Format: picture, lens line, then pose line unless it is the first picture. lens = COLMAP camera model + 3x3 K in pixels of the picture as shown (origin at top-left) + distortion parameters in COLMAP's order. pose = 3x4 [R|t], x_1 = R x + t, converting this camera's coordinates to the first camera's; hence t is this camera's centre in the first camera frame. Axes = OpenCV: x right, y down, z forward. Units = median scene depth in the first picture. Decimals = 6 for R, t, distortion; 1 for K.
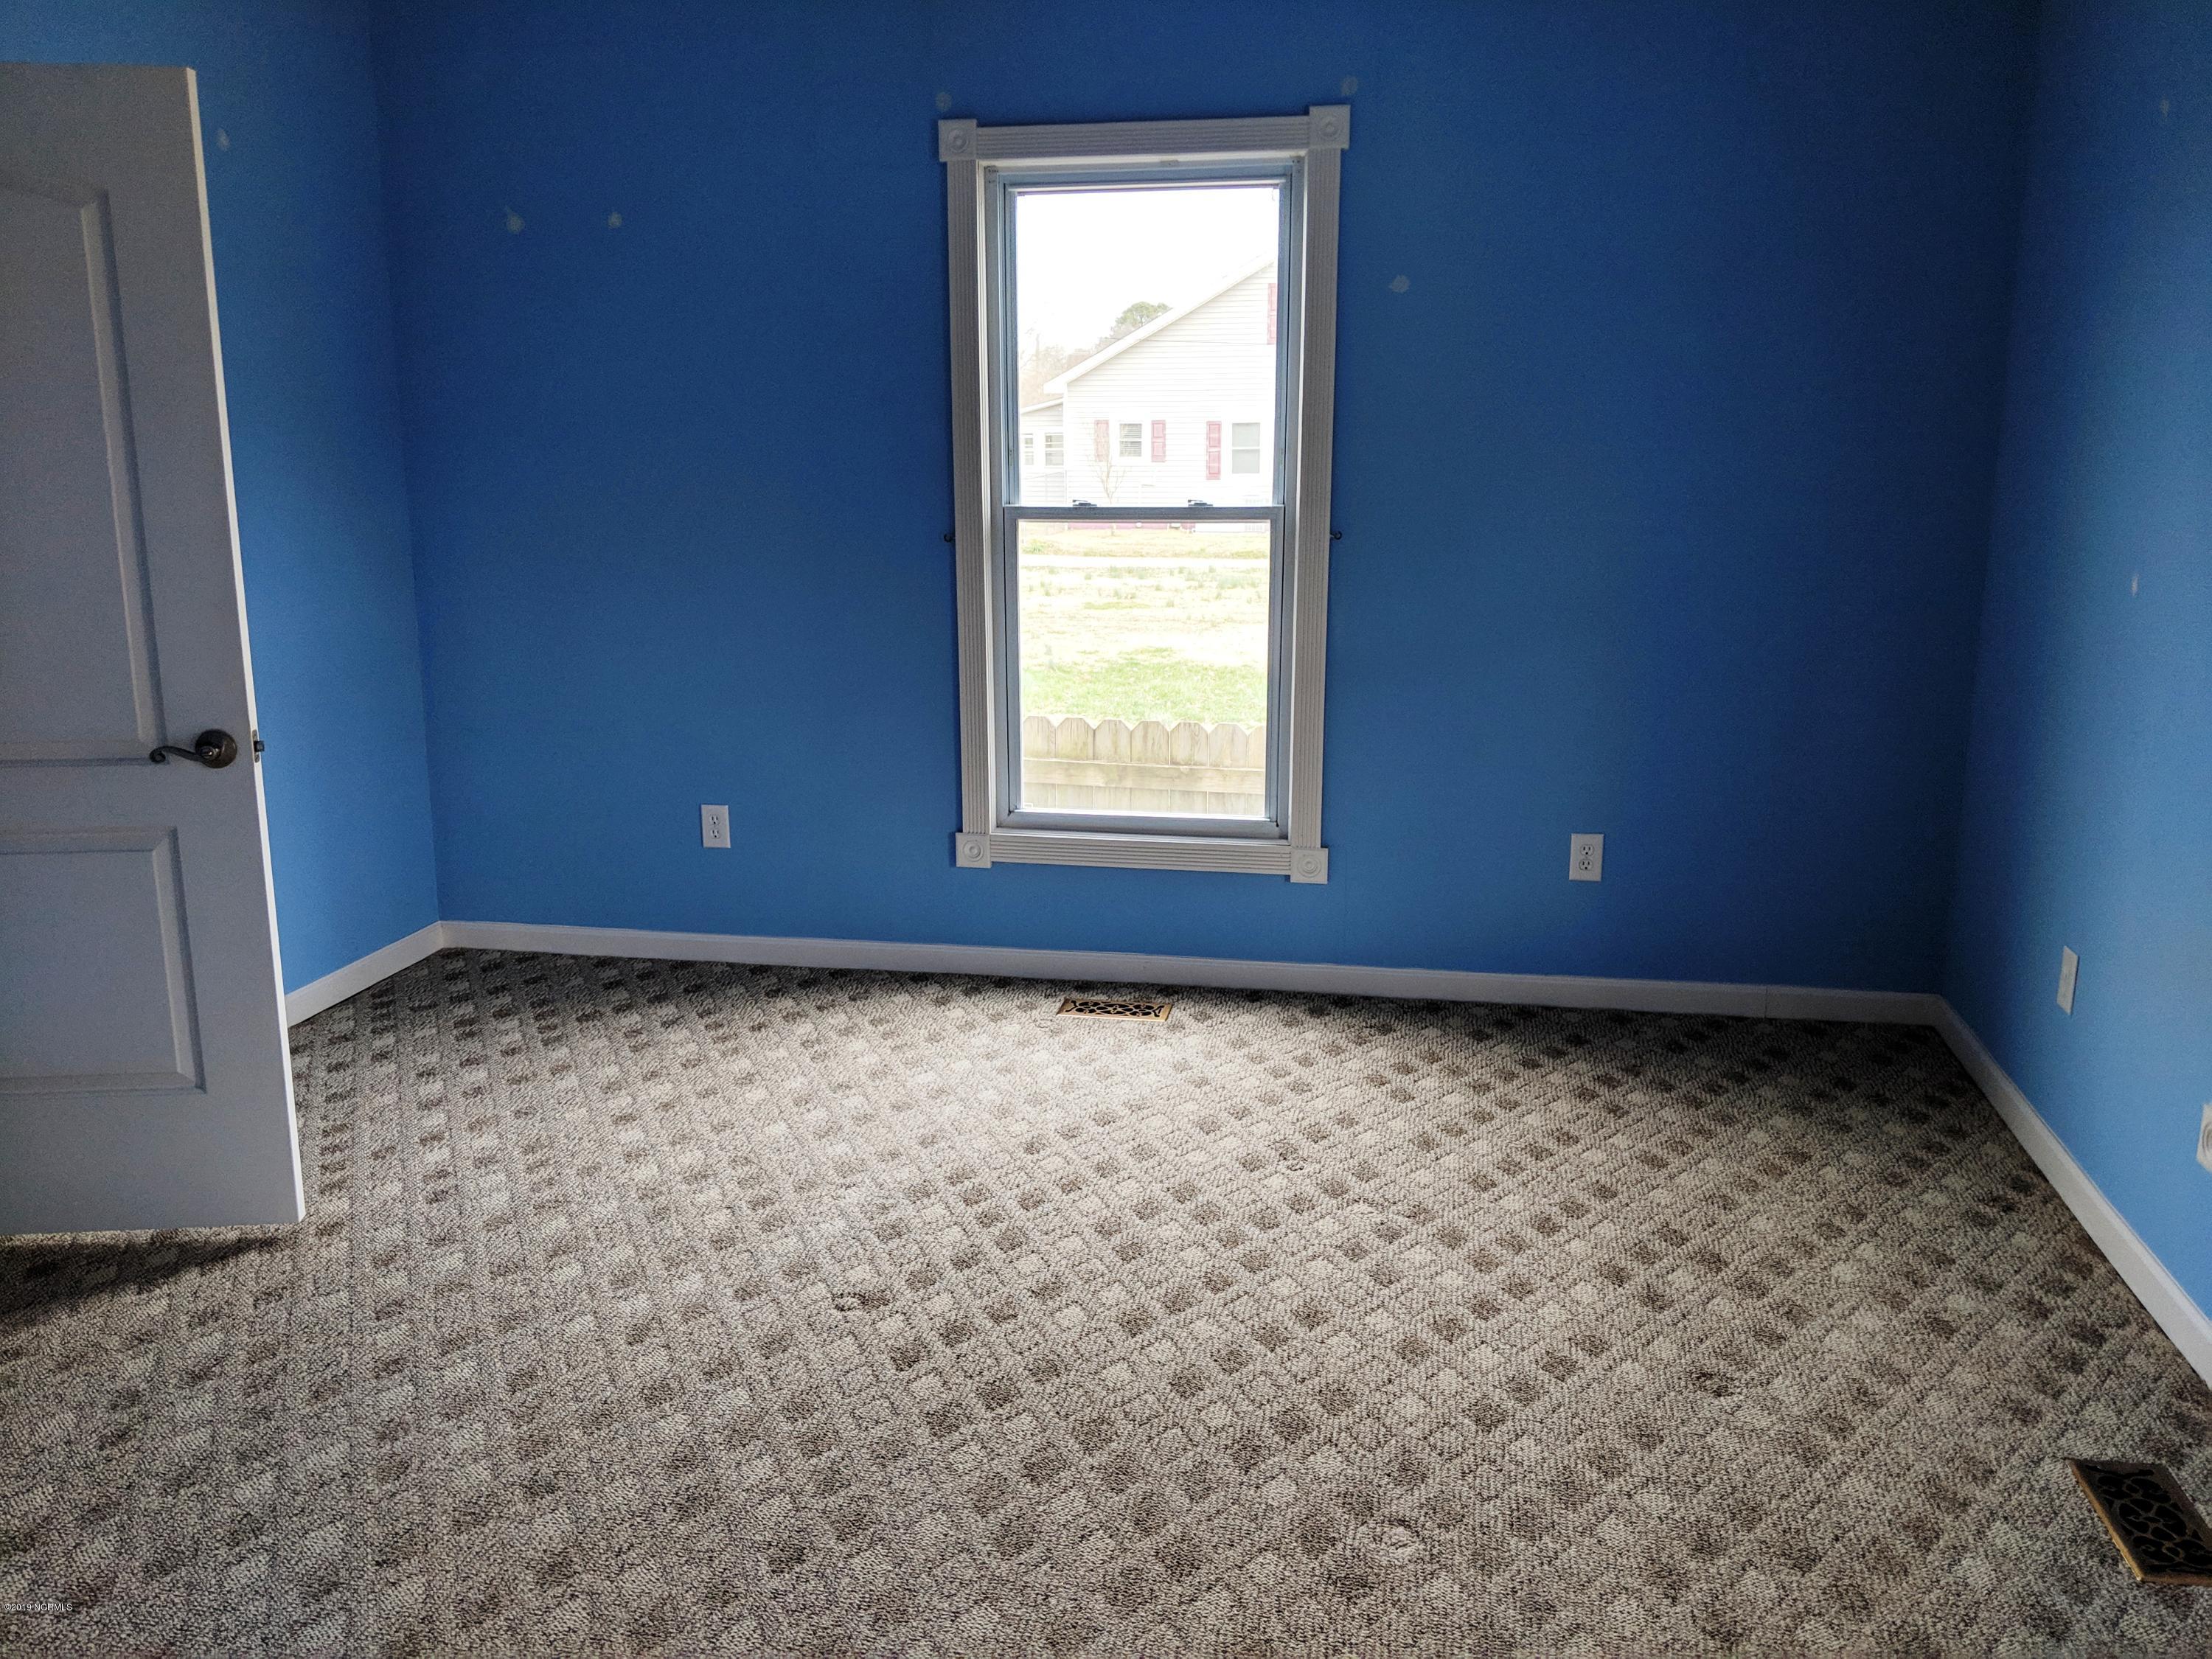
lens RADIAL K [[1818.8, 0, 1106.0], [0, 1818.8, 829.5], [0, 0, 1]] dist [0.093037, -0.104806]
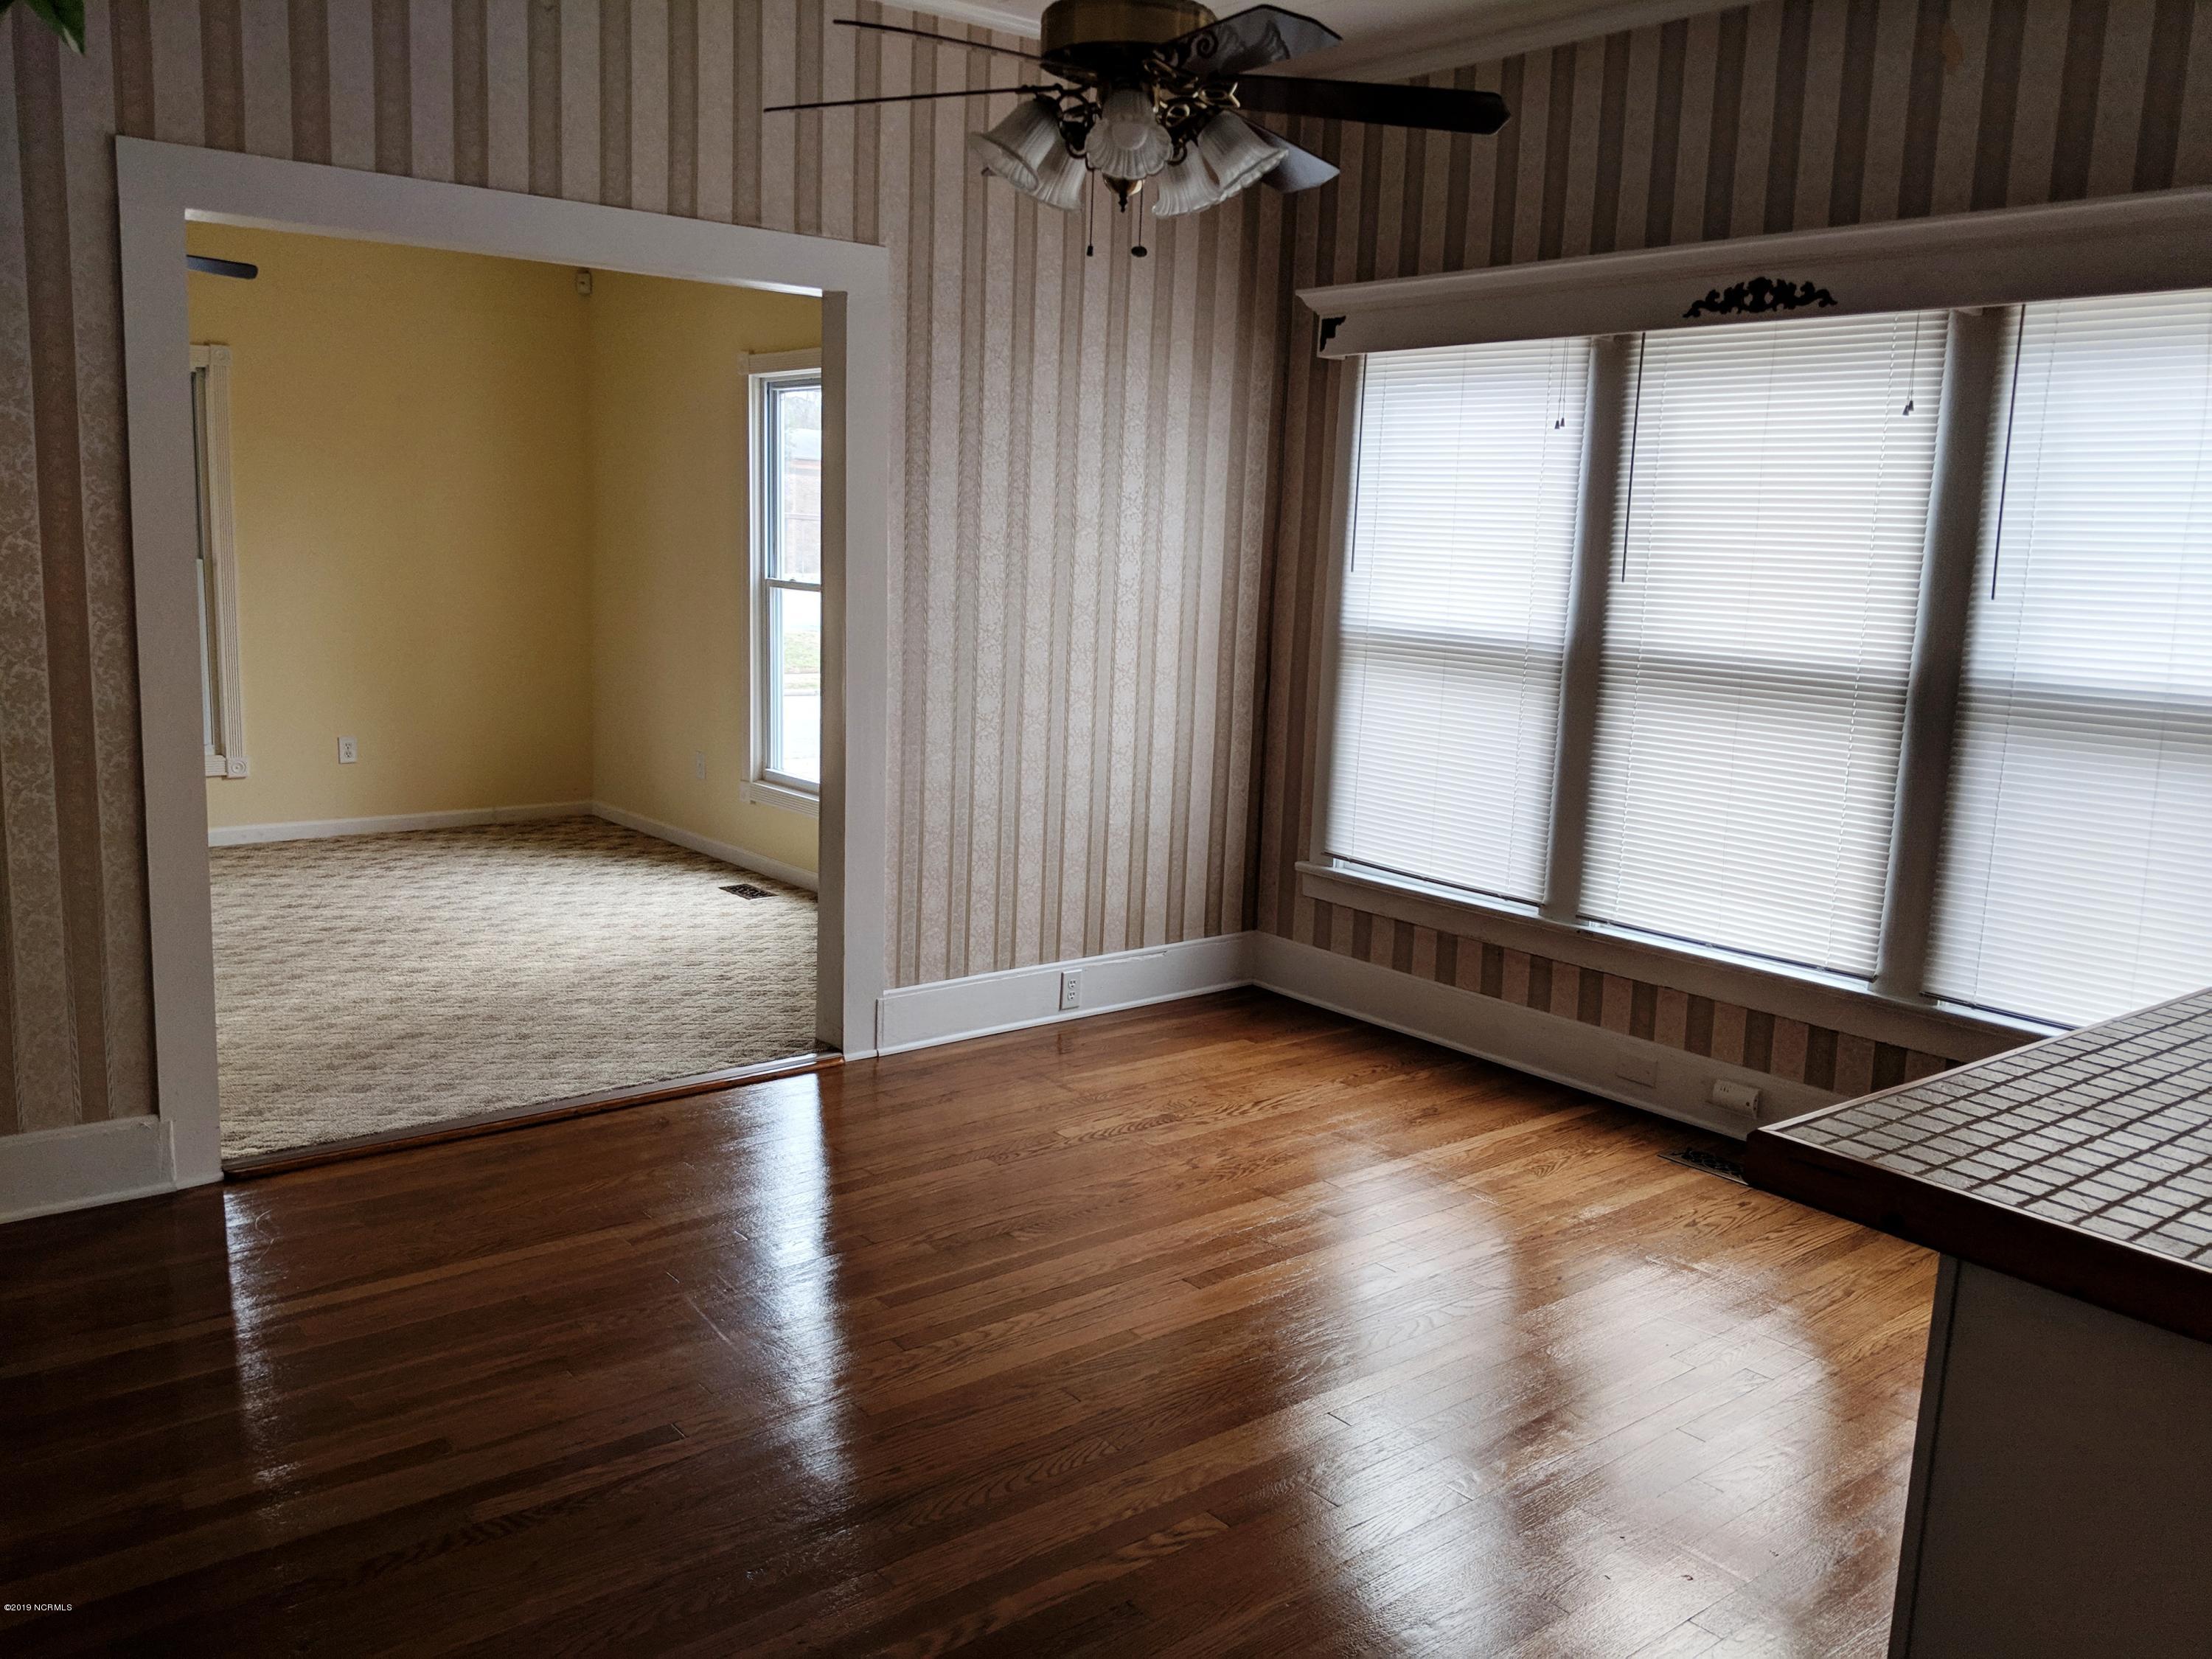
lens RADIAL K [[1818.8, 0, 1106.0], [0, 1818.8, 829.5], [0, 0, 1]] dist [0.093037, -0.104806]
pose [[0.750057, 0.137901, -0.646837, 1.183585], [-0.173885, 0.984731, 0.008304, -0.020904], [0.638105, 0.106247, 0.762583, -0.030432]]
